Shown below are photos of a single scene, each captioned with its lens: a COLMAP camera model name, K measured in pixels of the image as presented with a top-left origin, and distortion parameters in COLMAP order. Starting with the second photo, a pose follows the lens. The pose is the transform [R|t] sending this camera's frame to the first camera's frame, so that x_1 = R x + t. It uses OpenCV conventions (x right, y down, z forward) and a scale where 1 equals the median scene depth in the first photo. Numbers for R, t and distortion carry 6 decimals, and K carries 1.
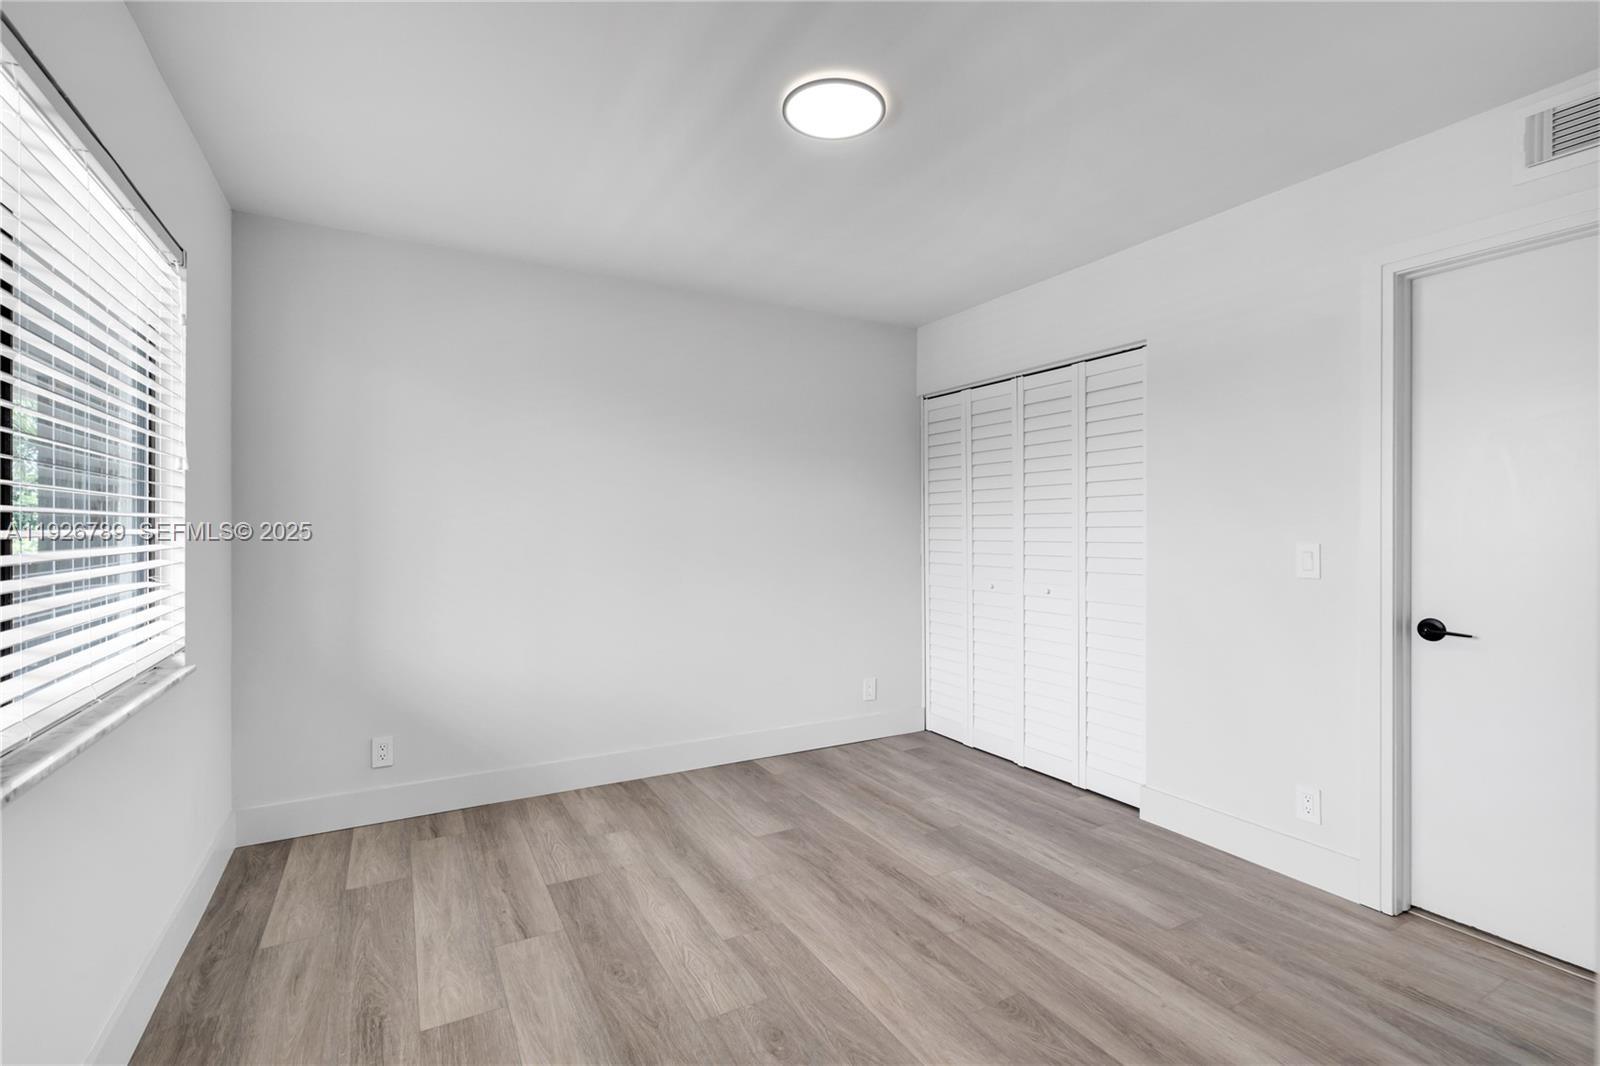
lens RADIAL K [[726.4, 0, 802.9], [0, 726.4, 530.0], [0, 0, 1]] dist [-0.002377, -0.000005]
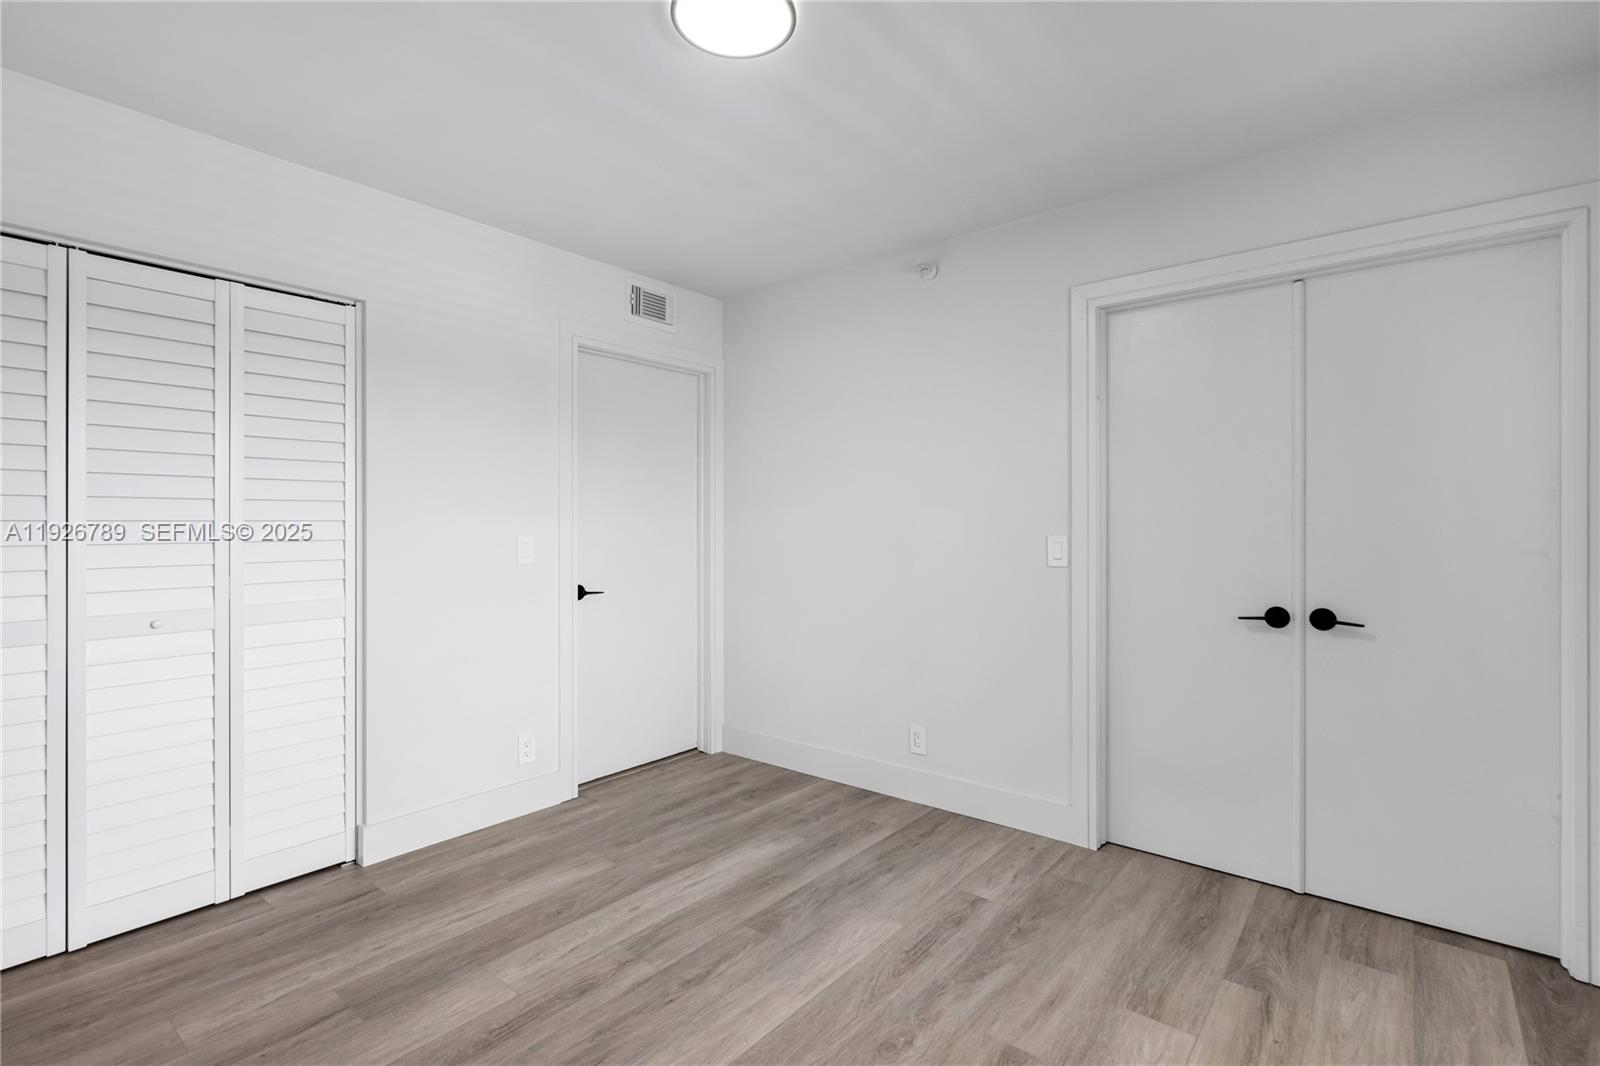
lens RADIAL K [[743.1, 0, 804.9], [0, 743.1, 514.2], [0, 0, 1]] dist [-0.002049, 0.000852]
pose [[-0.363018, 0.013280, 0.931688, -0.678493], [0.001331, 0.999905, -0.013734, 0.000784], [-0.931781, -0.003746, -0.363001, 1.072444]]
